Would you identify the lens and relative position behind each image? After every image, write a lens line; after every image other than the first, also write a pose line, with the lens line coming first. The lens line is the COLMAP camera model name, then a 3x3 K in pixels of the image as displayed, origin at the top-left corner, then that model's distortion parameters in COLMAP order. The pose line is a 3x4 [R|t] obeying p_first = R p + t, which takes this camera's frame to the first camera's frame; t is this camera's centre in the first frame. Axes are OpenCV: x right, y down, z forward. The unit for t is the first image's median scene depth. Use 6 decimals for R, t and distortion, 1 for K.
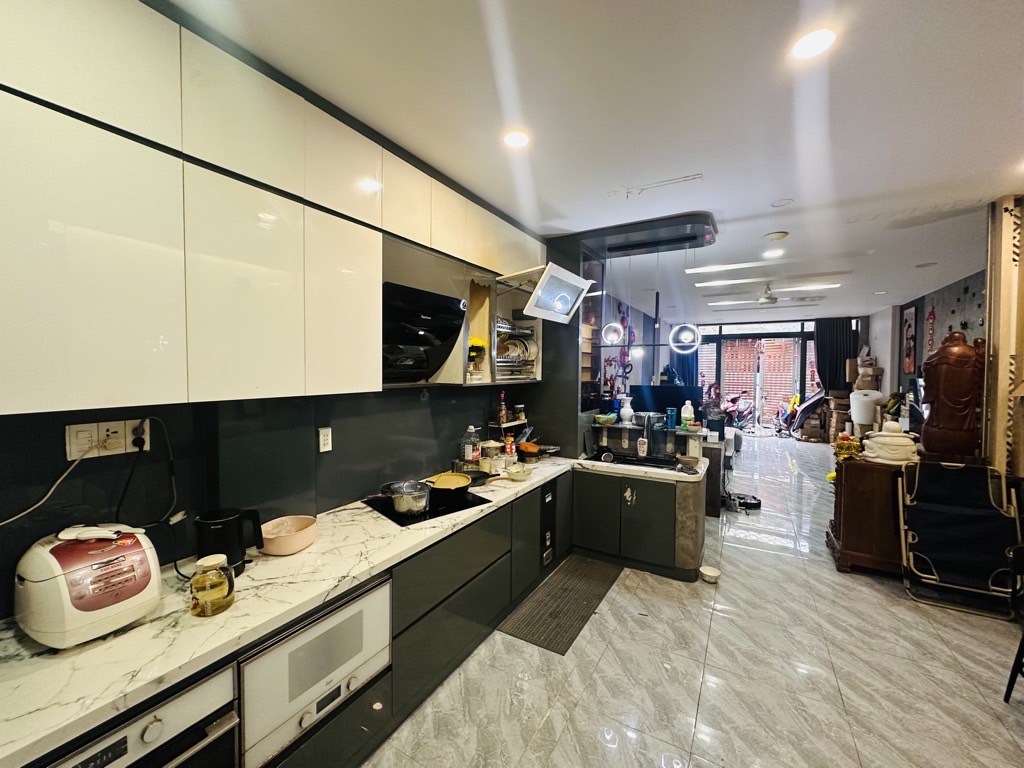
lens RADIAL K [[408.2, 0, 512.0], [0, 408.2, 384.0], [0, 0, 1]] dist [-0.002307, -0.000386]
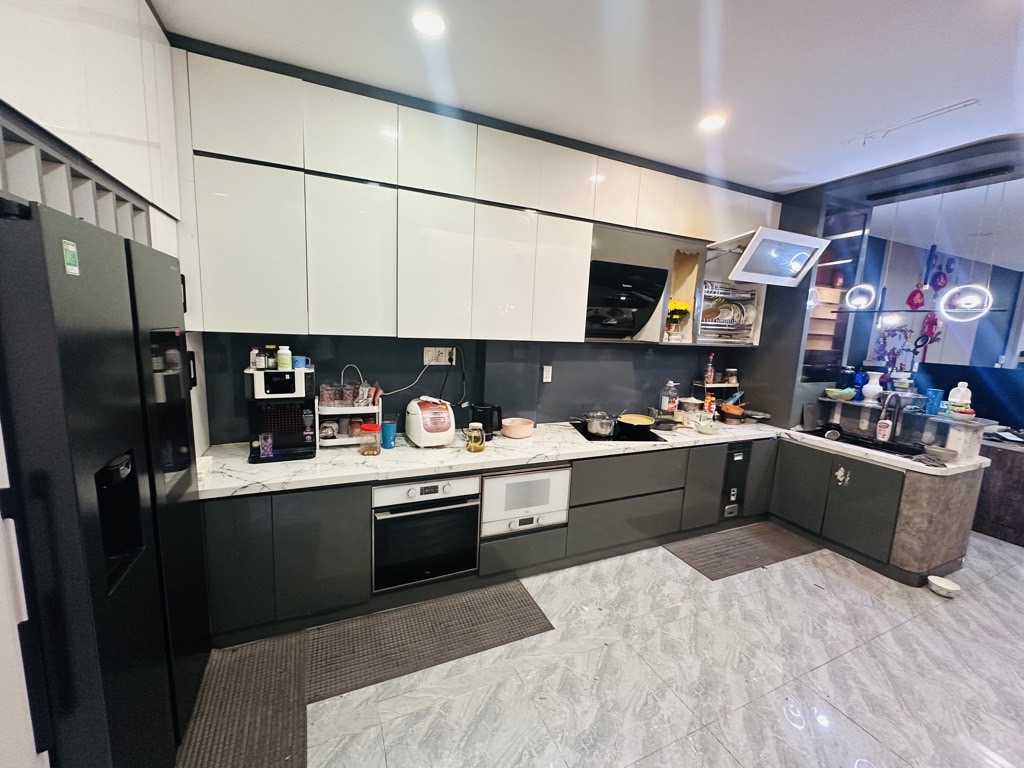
lens RADIAL K [[408.2, 0, 512.0], [0, 408.2, 384.0], [0, 0, 1]] dist [-0.002307, -0.000386]
pose [[0.815706, 0.115982, -0.566721, 0.188952], [-0.063185, 0.991696, 0.112009, 0.012655], [0.575006, -0.055558, 0.816260, -0.181977]]
